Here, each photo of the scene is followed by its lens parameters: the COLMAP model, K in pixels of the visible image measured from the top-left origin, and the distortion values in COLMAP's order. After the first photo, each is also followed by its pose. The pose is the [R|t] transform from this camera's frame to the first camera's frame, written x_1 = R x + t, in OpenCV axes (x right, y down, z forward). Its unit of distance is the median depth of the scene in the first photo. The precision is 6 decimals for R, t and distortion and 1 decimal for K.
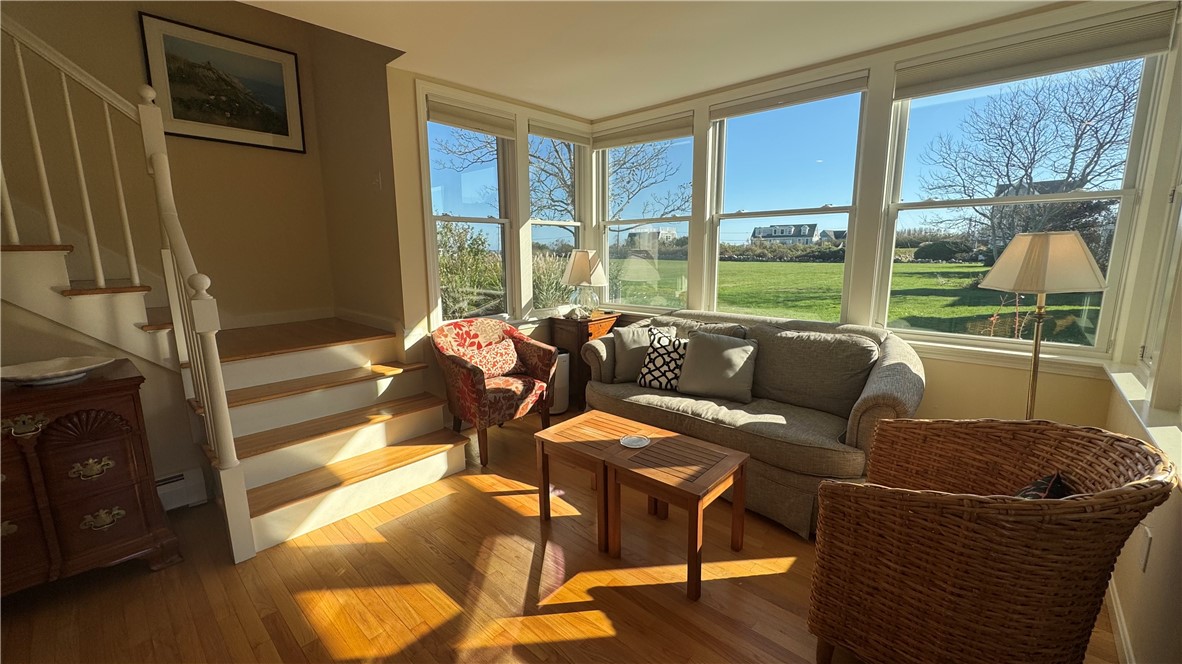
lens RADIAL K [[471.6, 0, 592.4], [0, 471.6, 332.9], [0, 0, 1]] dist [-0.000666, -0.000157]
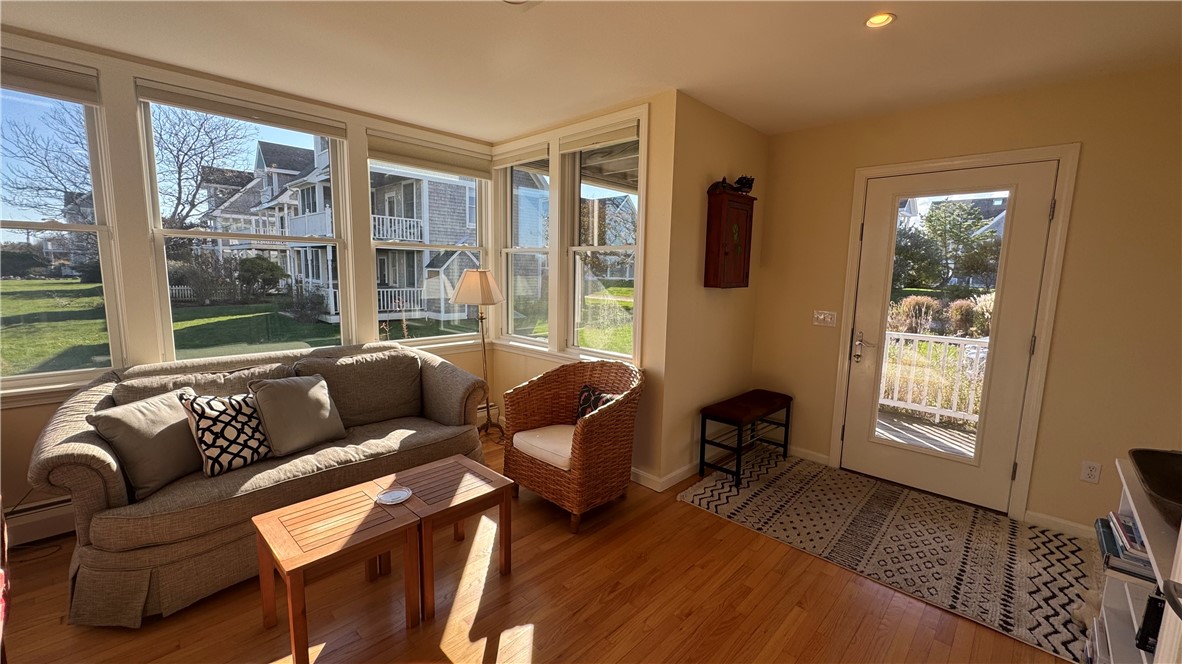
lens RADIAL K [[471.6, 0, 592.4], [0, 471.6, 332.9], [0, 0, 1]] dist [-0.000666, -0.000157]
pose [[0.019880, -0.122141, 0.992314, -0.615557], [0.151627, 0.981398, 0.117760, -0.101670], [-0.988238, 0.148120, 0.038030, 0.438750]]
